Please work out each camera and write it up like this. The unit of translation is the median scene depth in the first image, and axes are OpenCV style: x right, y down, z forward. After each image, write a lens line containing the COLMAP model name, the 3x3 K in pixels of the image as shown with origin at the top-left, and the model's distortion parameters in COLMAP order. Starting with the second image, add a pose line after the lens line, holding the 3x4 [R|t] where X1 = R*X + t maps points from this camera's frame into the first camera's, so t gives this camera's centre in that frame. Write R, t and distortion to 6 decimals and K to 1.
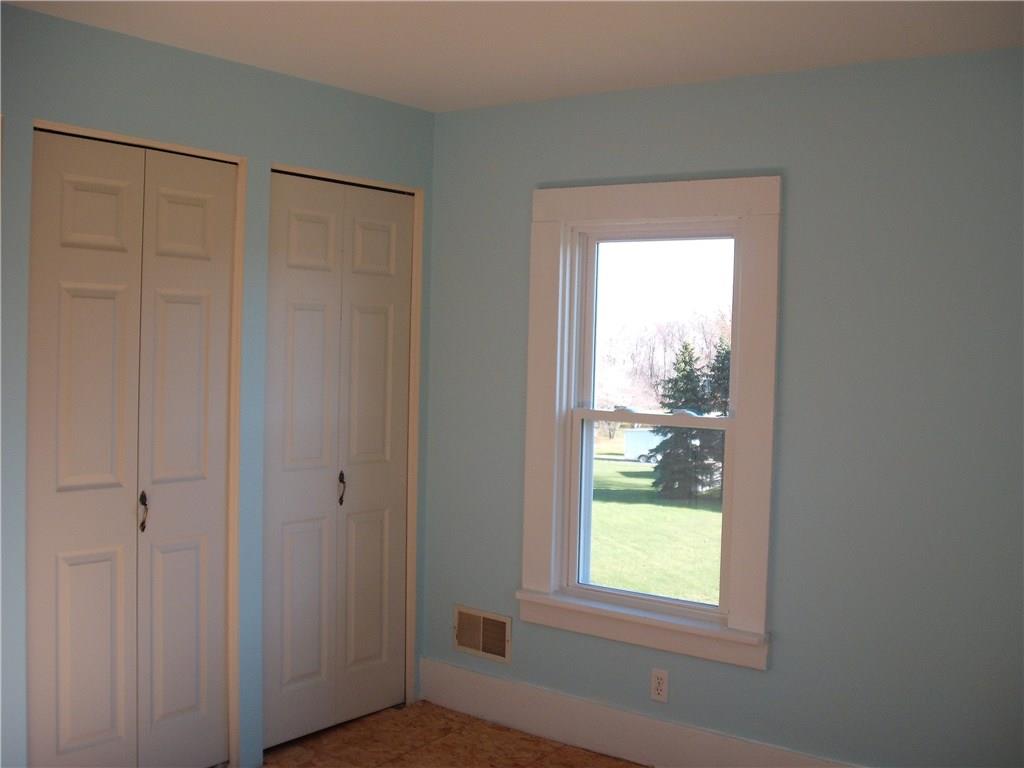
lens RADIAL K [[1127.1, 0, 543.2], [0, 1127.1, 388.5], [0, 0, 1]] dist [-0.183715, 0.204787]
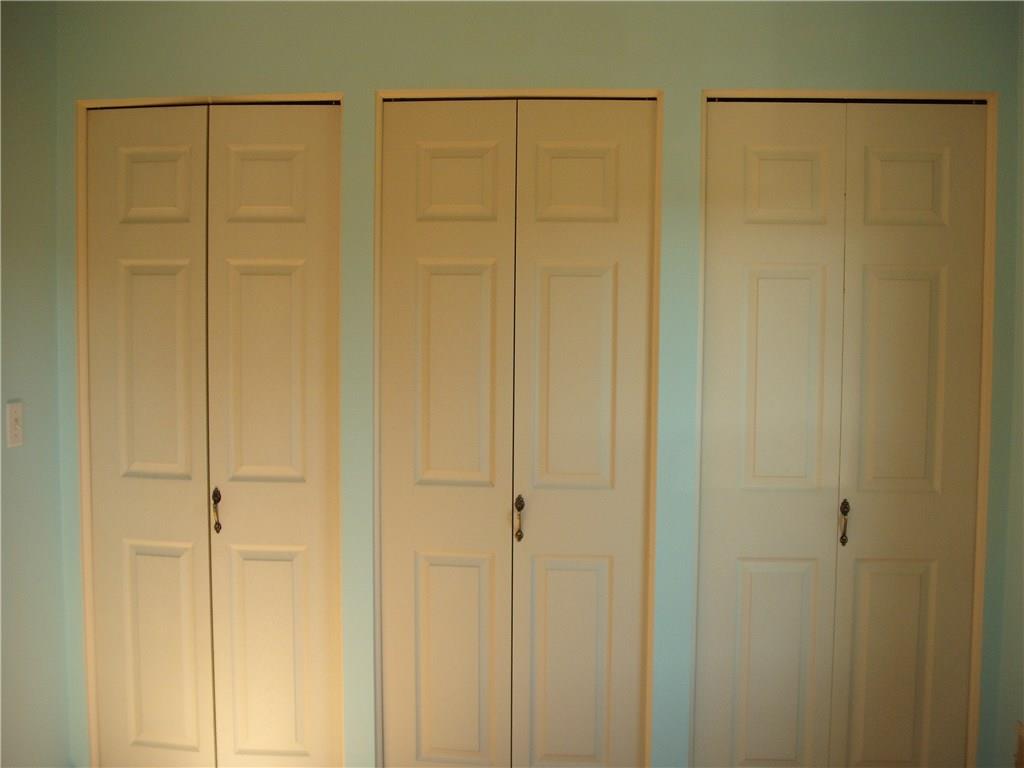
lens RADIAL K [[1127.1, 0, 543.2], [0, 1127.1, 388.5], [0, 0, 1]] dist [-0.183715, 0.204787]
pose [[0.523691, 0.031243, -0.851335, 0.363648], [-0.025944, 0.999449, 0.020719, -0.008649], [0.851513, 0.011237, 0.524213, 0.502400]]
